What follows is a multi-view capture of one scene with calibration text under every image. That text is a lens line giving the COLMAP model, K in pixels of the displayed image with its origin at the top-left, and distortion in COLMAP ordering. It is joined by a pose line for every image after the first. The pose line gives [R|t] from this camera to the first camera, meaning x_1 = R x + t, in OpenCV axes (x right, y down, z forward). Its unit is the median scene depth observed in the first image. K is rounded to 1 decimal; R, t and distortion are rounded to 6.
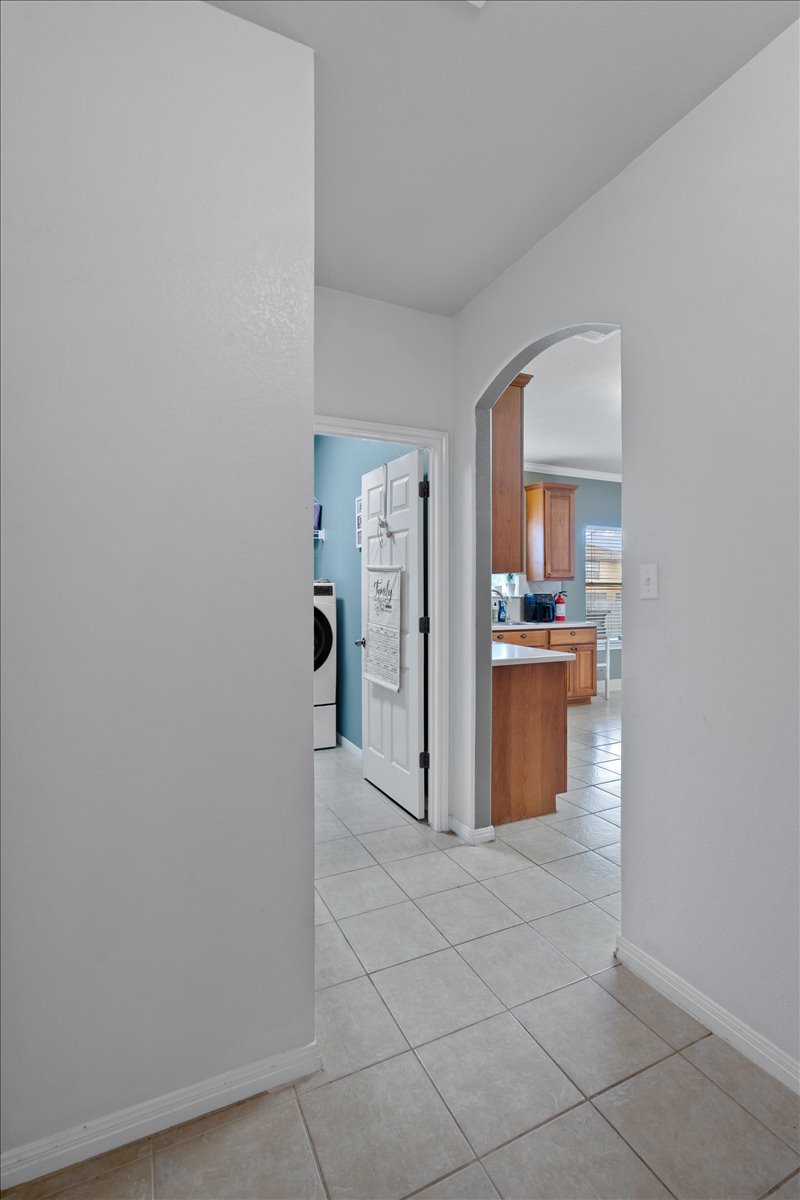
lens RADIAL K [[543.4, 0, 397.4], [0, 543.4, 602.9], [0, 0, 1]] dist [-0.005037, 0.000674]
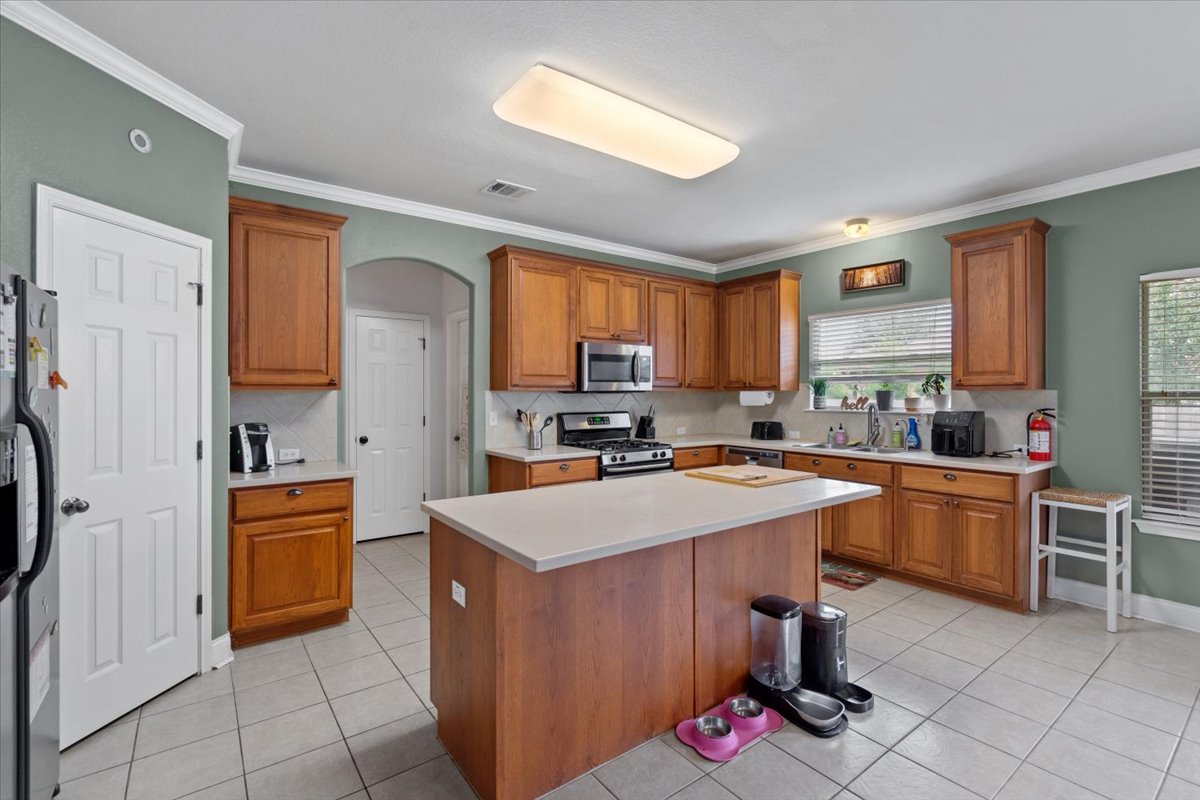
lens RADIAL K [[543.4, 0, 600.6], [0, 543.4, 391.5], [0, 0, 1]] dist [-0.005037, 0.000674]
pose [[0.192691, -0.003752, -0.981252, 0.886167], [-0.020697, 0.999755, -0.007887, -0.028040], [0.981041, 0.021829, 0.192566, 0.519297]]
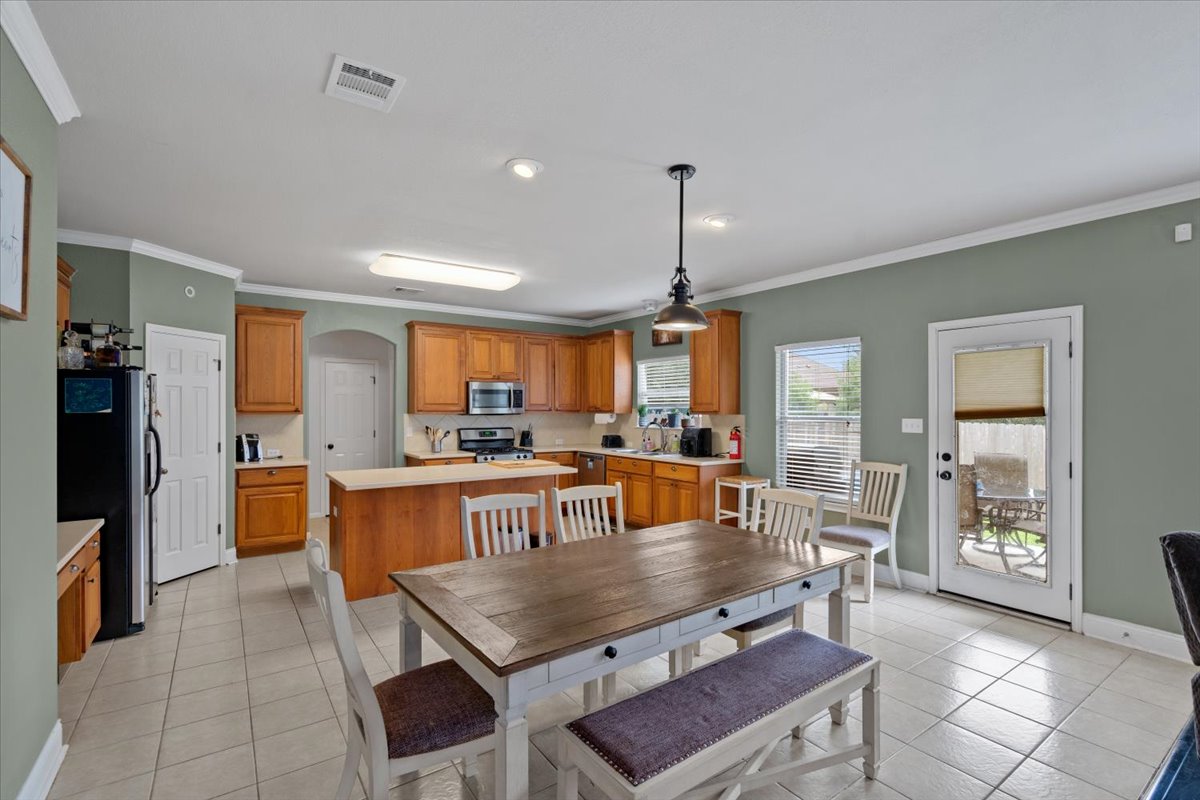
lens RADIAL K [[543.4, 0, 600.8], [0, 543.4, 409.0], [0, 0, 1]] dist [-0.005037, 0.000674]
pose [[0.165117, -0.000868, -0.986274, 1.334754], [-0.022737, 0.999731, -0.004686, -0.046492], [0.986012, 0.023198, 0.165052, 0.736846]]
